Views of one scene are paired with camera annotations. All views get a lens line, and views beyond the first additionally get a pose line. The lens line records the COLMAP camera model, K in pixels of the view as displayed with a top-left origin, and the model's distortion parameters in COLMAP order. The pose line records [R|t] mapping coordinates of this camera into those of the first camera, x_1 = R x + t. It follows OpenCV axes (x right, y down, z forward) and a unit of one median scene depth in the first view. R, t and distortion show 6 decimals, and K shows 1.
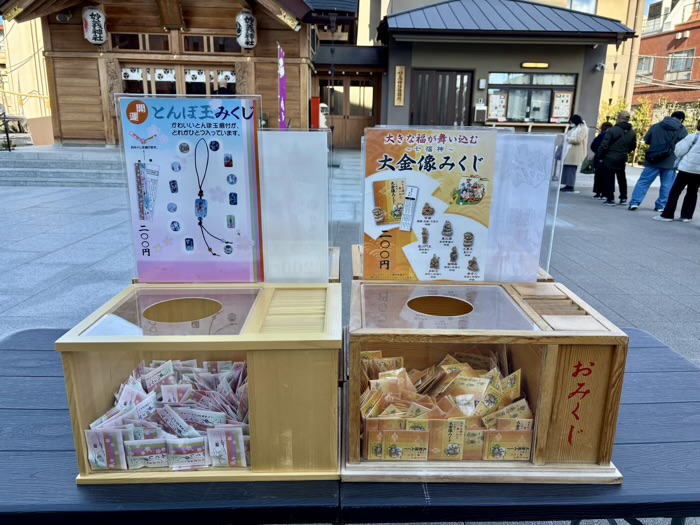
lens RADIAL K [[524.1, 0, 347.9], [0, 524.1, 262.0], [0, 0, 1]] dist [0.045791, -0.042643]
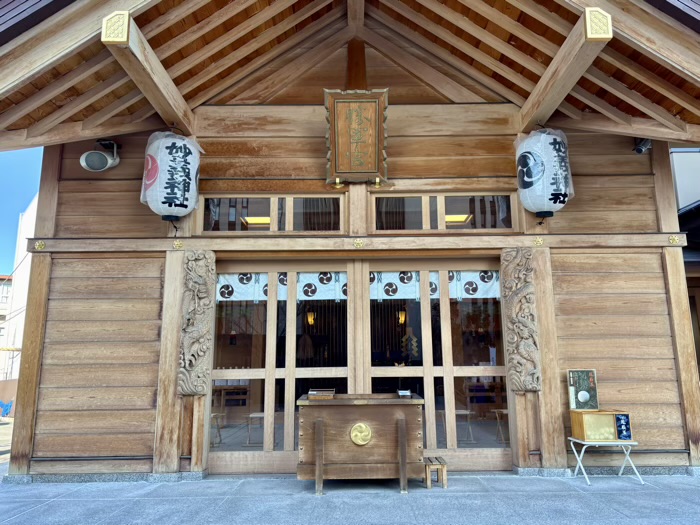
lens RADIAL K [[524.1, 0, 350.9], [0, 524.1, 264.2], [0, 0, 1]] dist [0.045791, -0.042643]
pose [[0.999448, -0.030762, 0.012549, -0.334411], [0.033162, 0.900757, -0.433055, -0.196563], [0.002018, 0.433232, 0.901280, 0.639159]]
